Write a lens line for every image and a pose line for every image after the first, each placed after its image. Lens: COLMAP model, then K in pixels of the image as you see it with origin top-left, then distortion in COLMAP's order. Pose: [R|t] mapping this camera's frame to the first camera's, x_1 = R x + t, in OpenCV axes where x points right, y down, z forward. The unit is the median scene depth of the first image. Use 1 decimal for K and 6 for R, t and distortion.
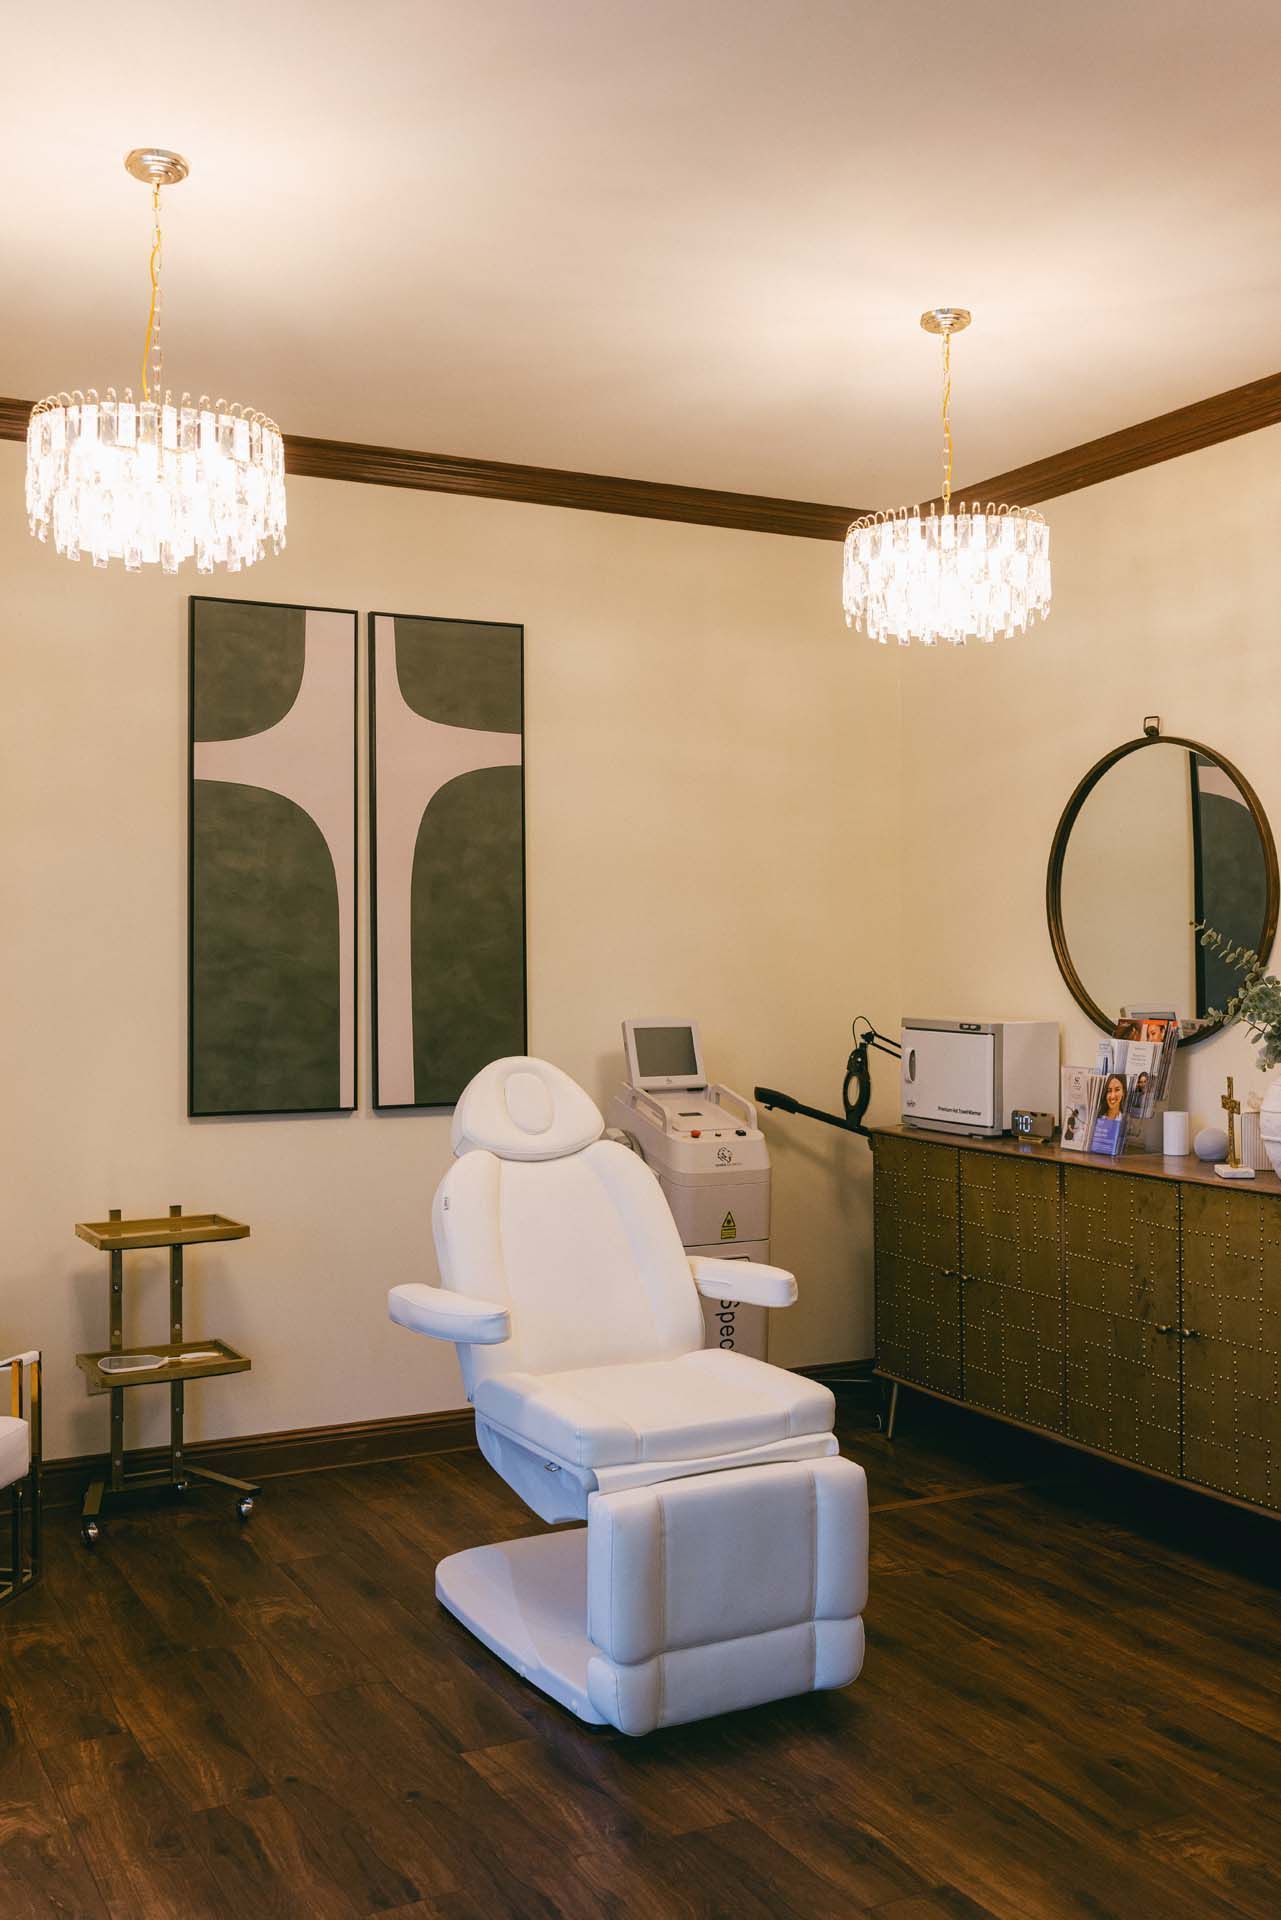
lens RADIAL K [[1828.7, 0, 640.5], [0, 1828.7, 960.0], [0, 0, 1]] dist [0.006306, -0.005208]
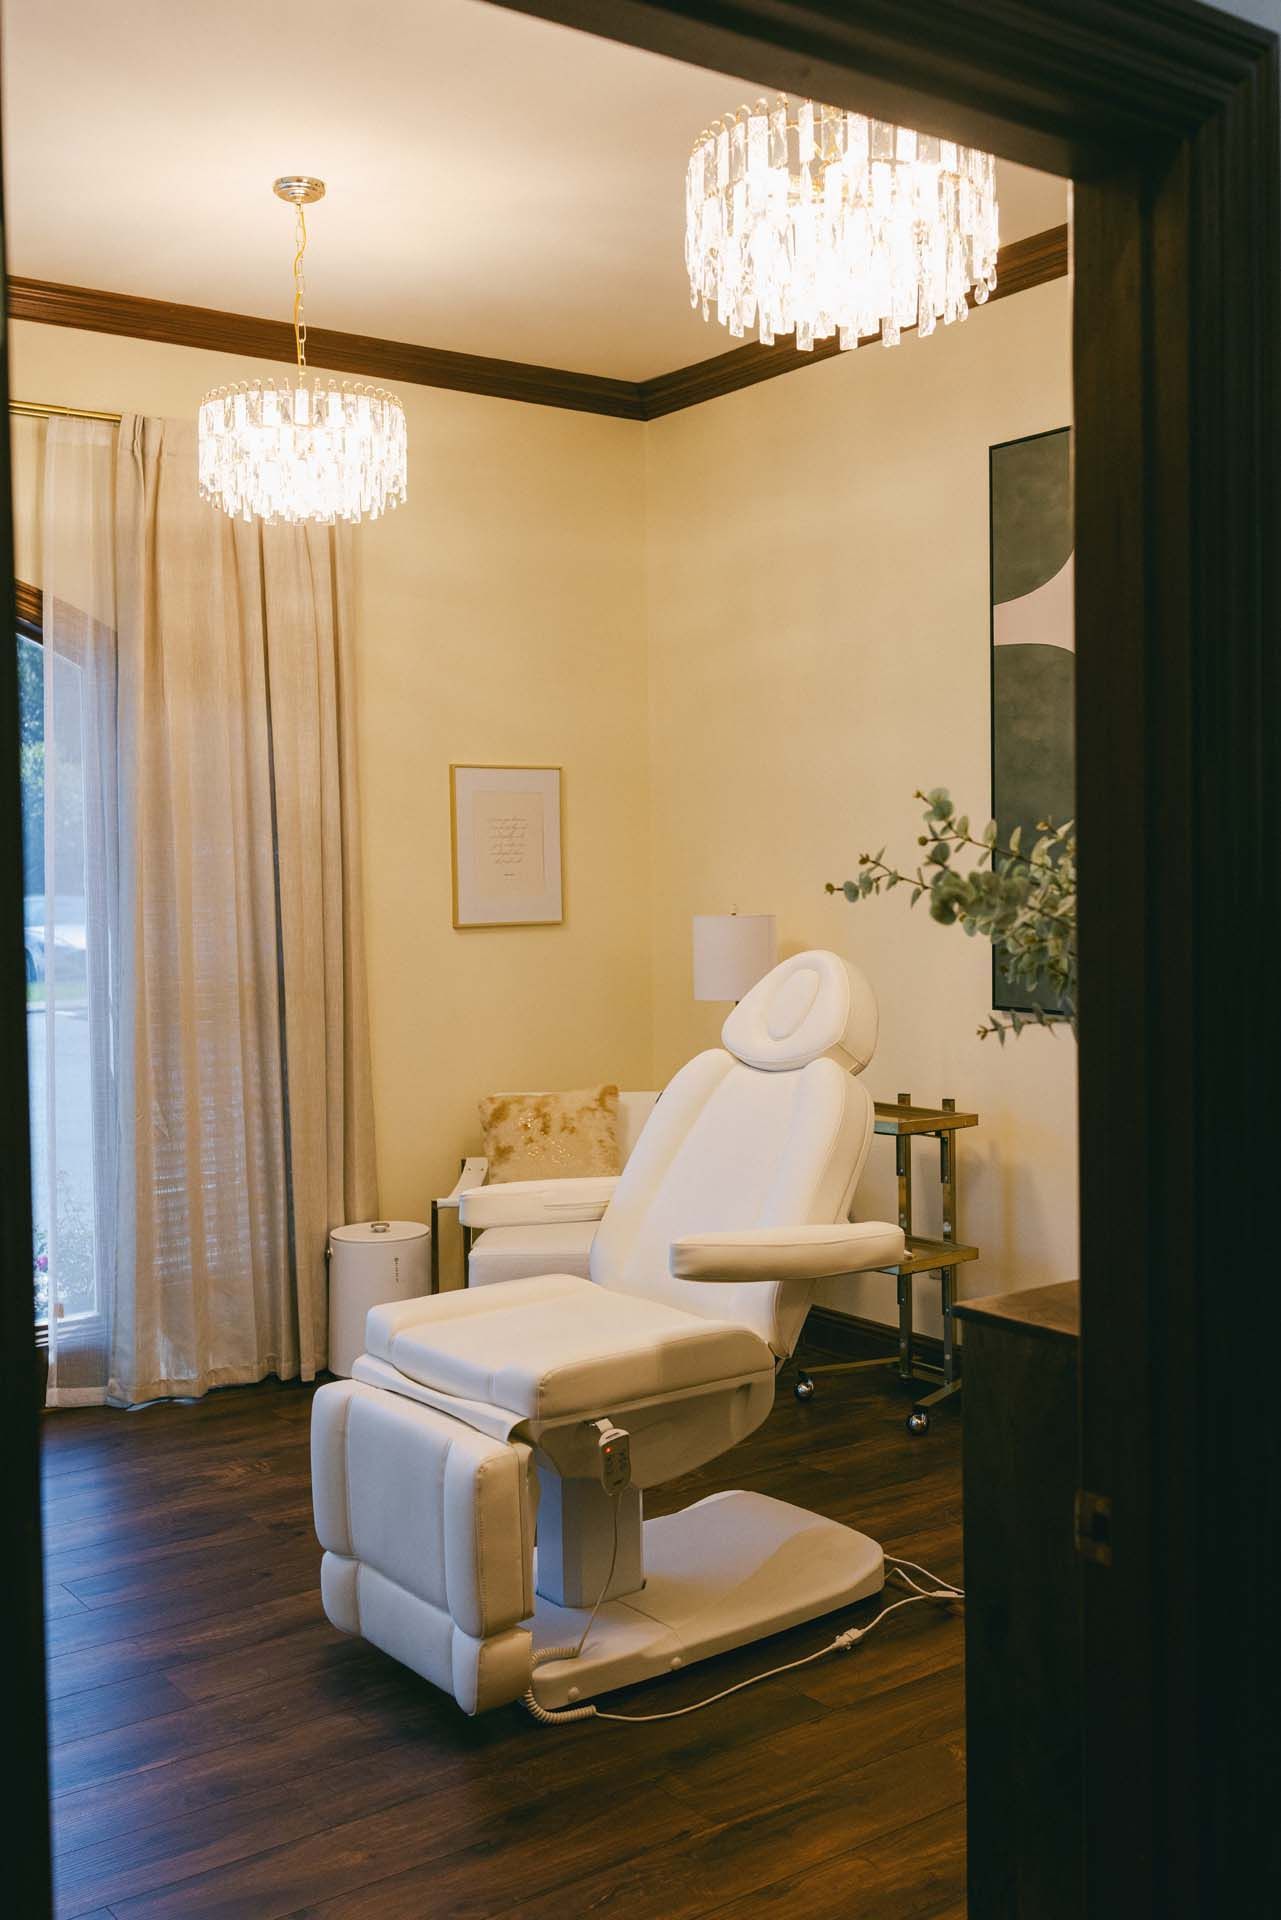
lens RADIAL K [[1863.2, 0, 640.2], [0, 1863.2, 937.4], [0, 0, 1]] dist [-0.000286, -0.007311]
pose [[0.148692, 0.032455, -0.988351, 0.733728], [0.008185, 0.999387, 0.034049, 0.016608], [0.988850, -0.013152, 0.148335, 0.751325]]
